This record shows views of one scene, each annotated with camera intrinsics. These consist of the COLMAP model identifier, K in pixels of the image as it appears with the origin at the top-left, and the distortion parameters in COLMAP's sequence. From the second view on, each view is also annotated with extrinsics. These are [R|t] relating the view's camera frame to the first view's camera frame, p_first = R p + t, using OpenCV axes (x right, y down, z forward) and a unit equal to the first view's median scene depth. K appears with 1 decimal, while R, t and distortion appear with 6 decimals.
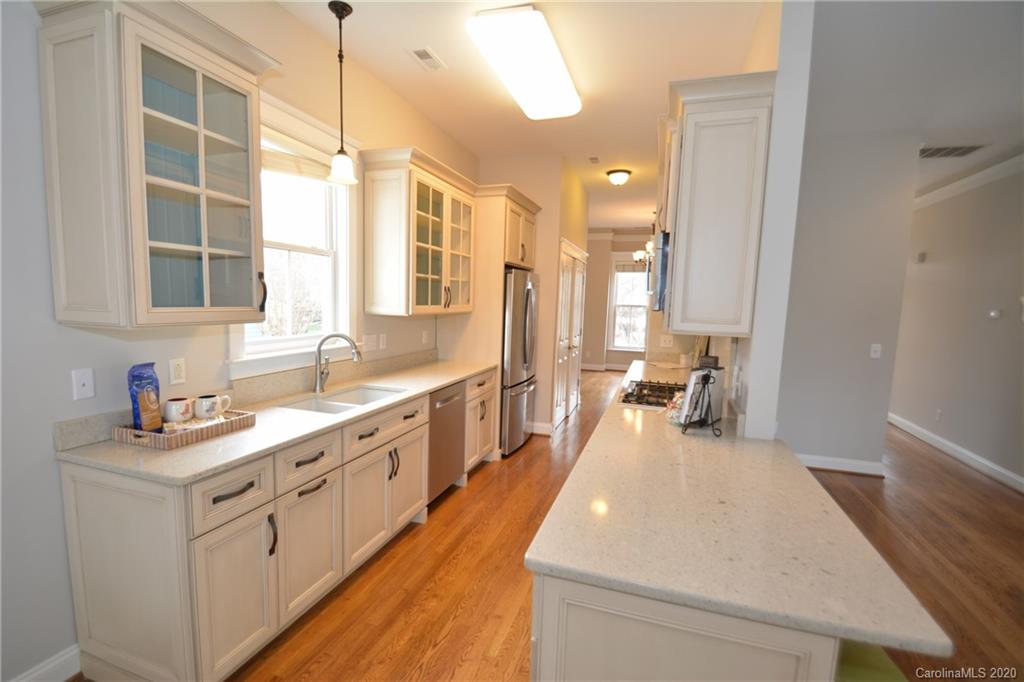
lens RADIAL K [[473.9, 0, 503.7], [0, 473.9, 350.7], [0, 0, 1]] dist [0.005192, 0.000473]
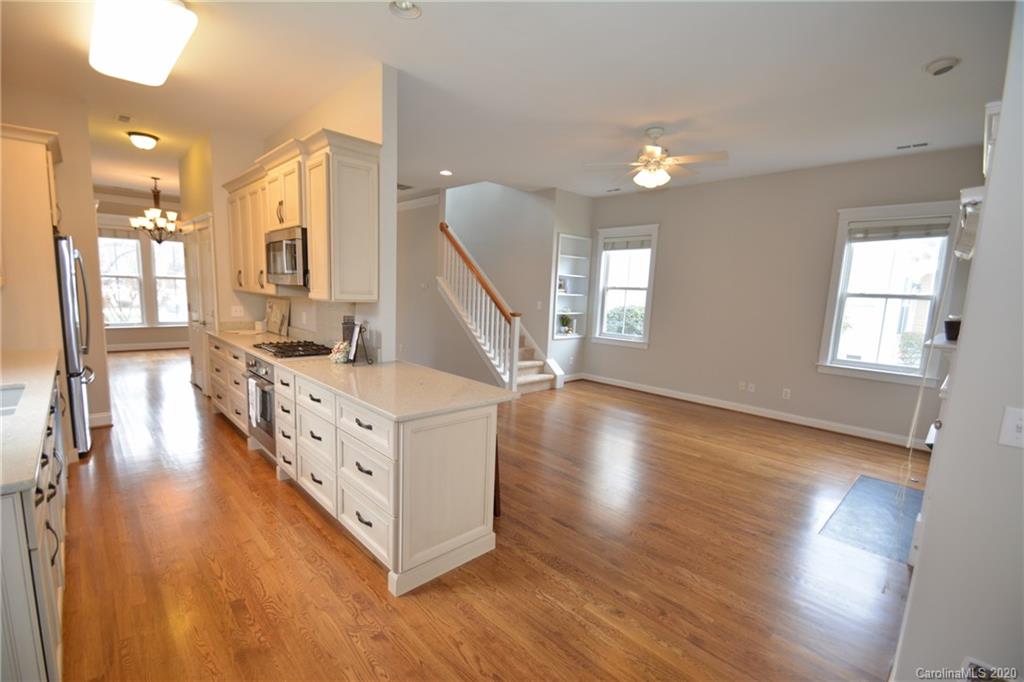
lens RADIAL K [[441.9, 0, 514.3], [0, 441.9, 348.2], [0, 0, 1]] dist [-0.003166, -0.002933]
pose [[0.453292, -0.128902, 0.881993, -0.291630], [0.069011, 0.991594, 0.109452, -0.002394], [-0.888687, 0.011254, 0.458377, -0.058996]]
